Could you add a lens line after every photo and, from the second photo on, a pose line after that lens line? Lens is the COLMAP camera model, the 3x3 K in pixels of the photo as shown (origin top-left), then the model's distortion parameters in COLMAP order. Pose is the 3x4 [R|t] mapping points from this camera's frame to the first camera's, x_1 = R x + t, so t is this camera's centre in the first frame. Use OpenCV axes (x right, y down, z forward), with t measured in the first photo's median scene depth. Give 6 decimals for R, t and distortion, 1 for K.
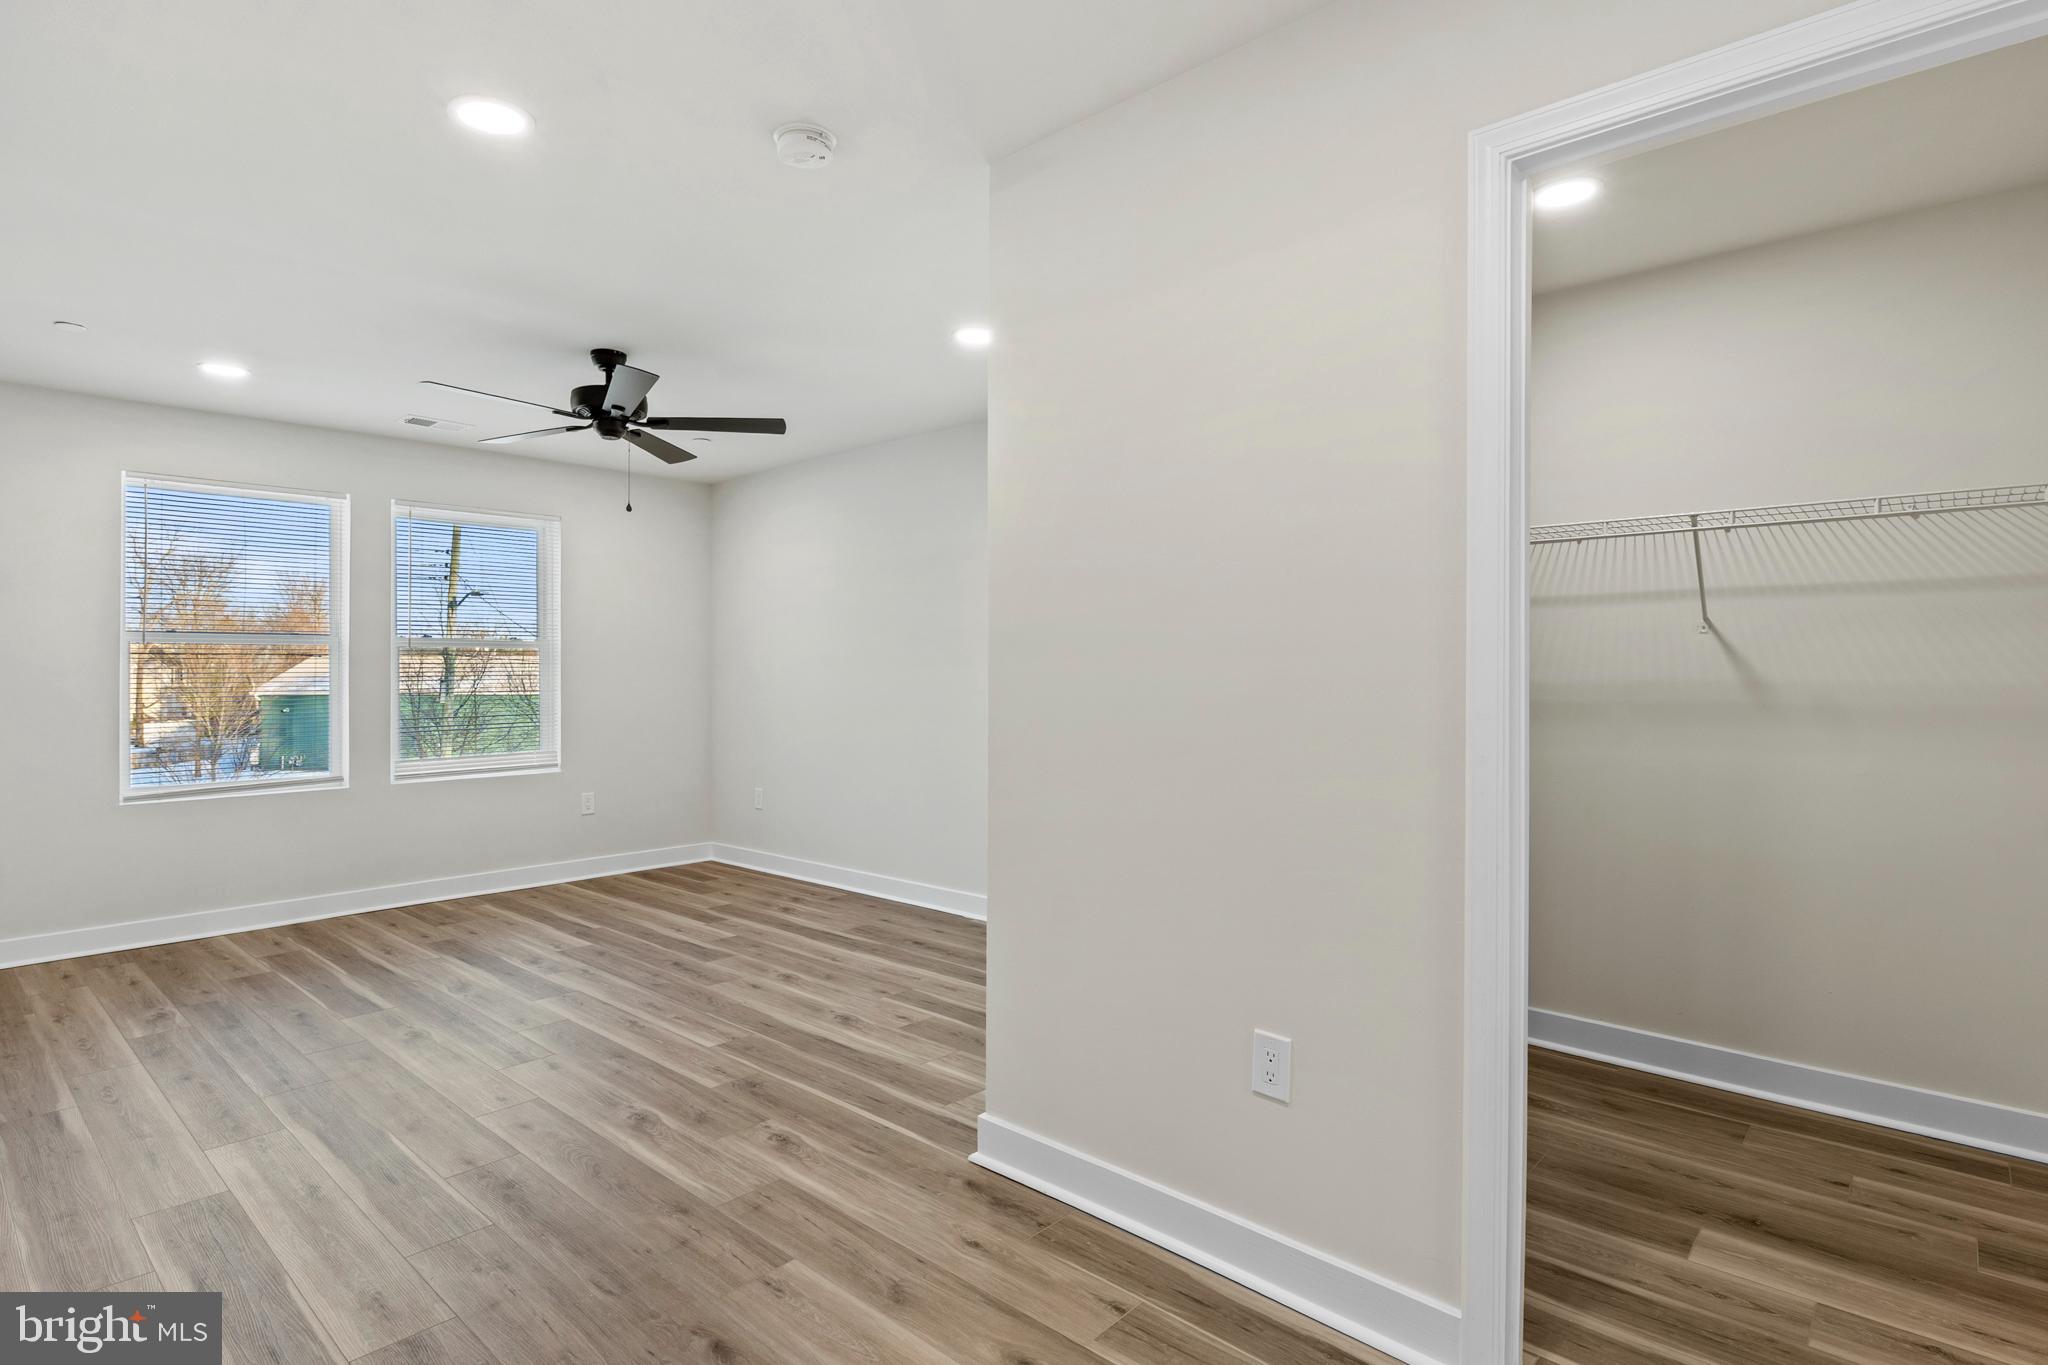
lens RADIAL K [[1012.3, 0, 1039.3], [0, 1012.3, 686.4], [0, 0, 1]] dist [0.001981, -0.001336]
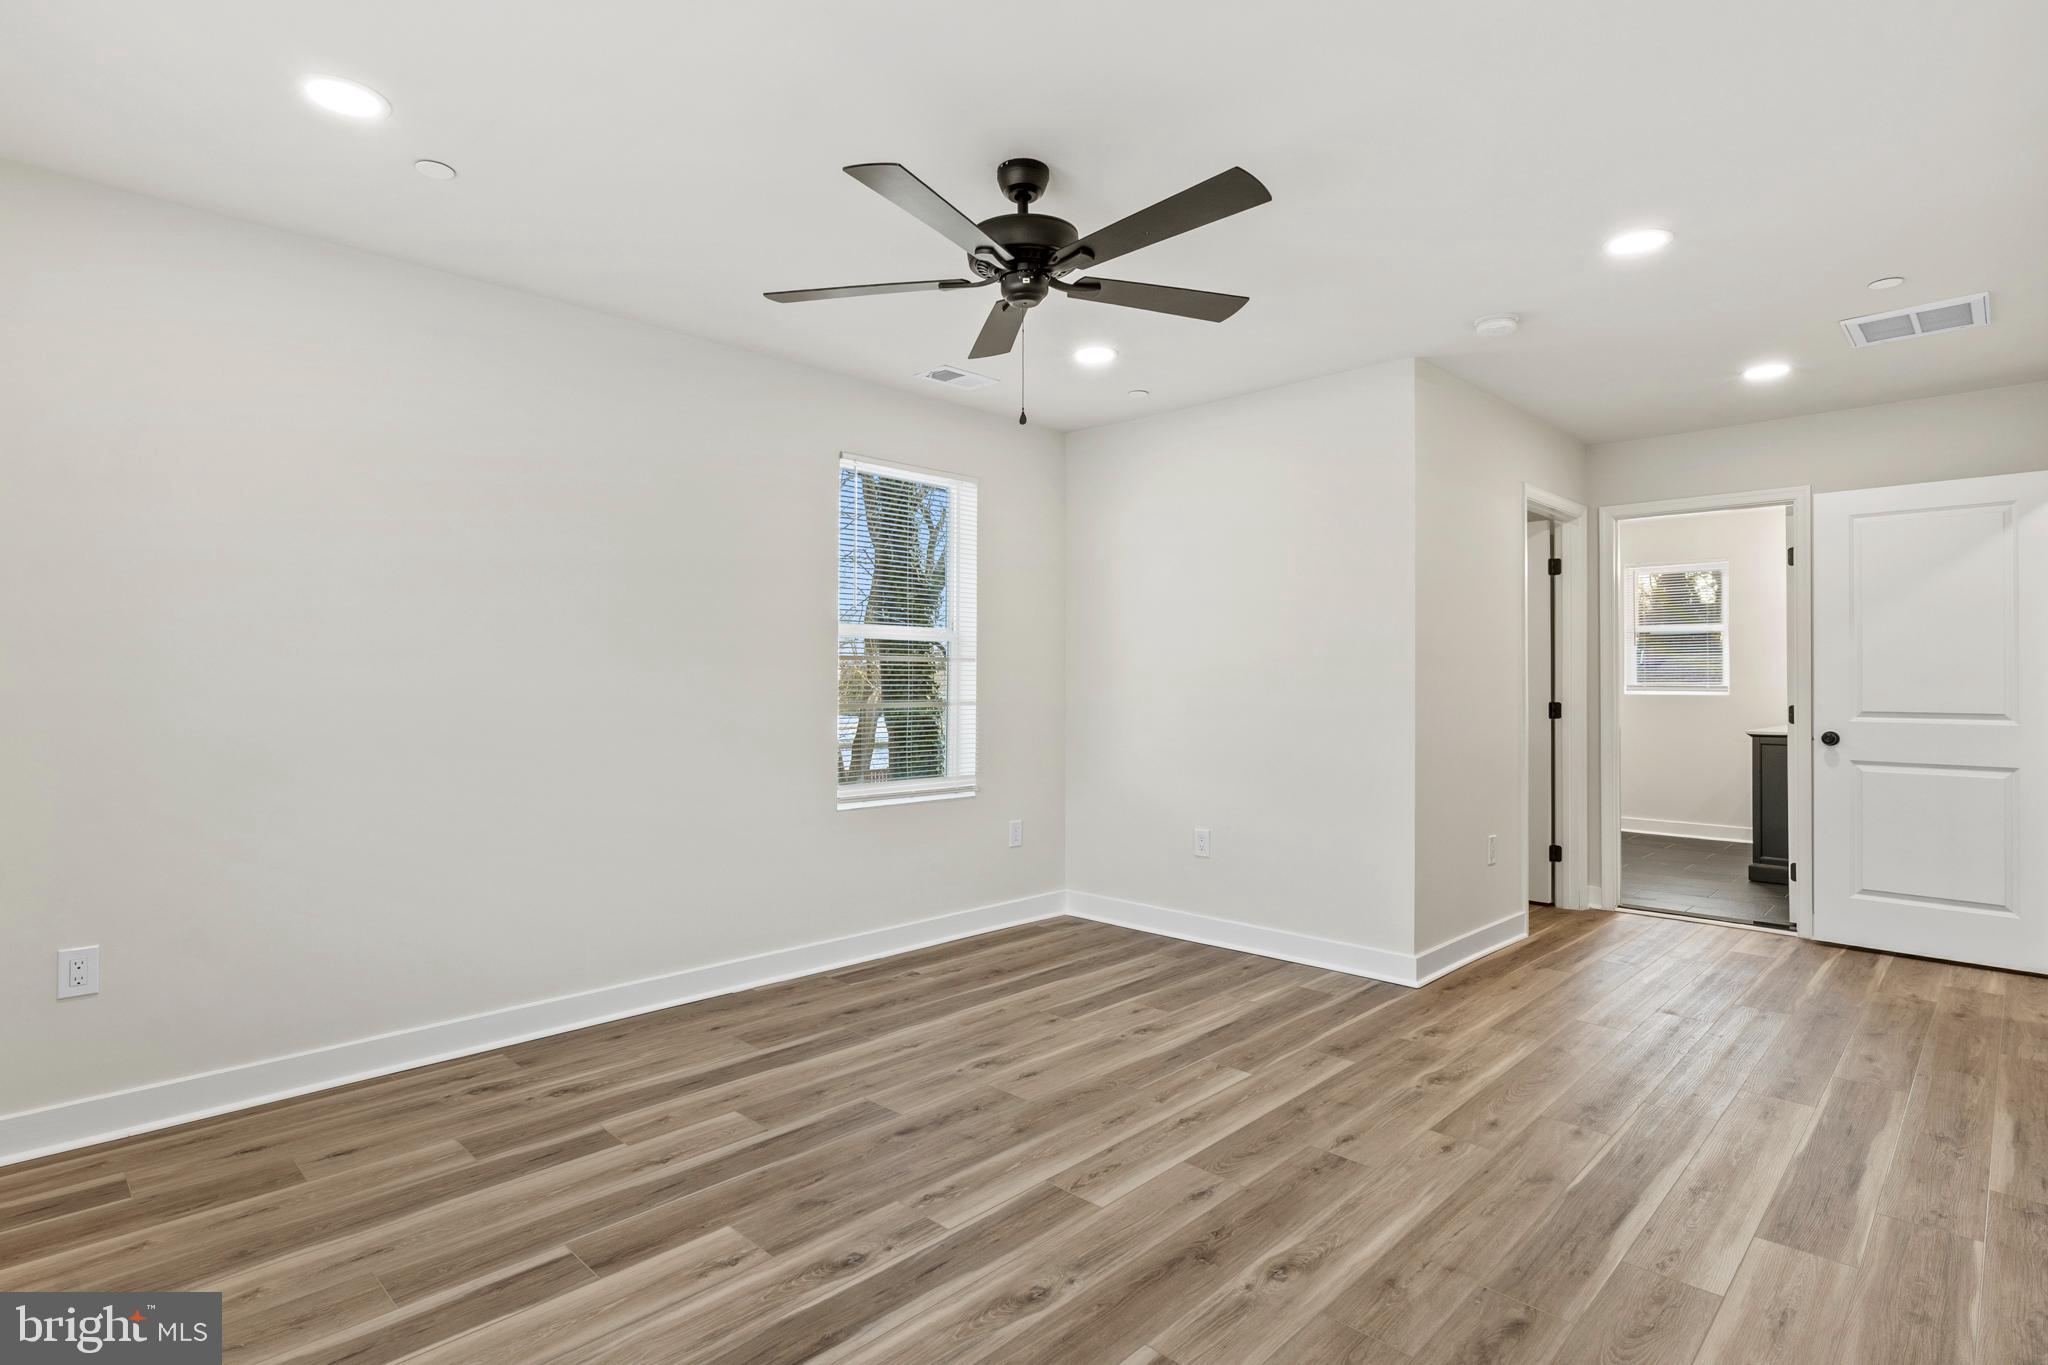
lens RADIAL K [[1012.3, 0, 1039.3], [0, 1012.3, 676.6], [0, 0, 1]] dist [0.001981, -0.001336]
pose [[0.054885, 0.005312, 0.998479, -1.237827], [0.007618, 0.999955, -0.005739, 0.002093], [-0.998464, 0.007921, 0.054842, 1.128393]]
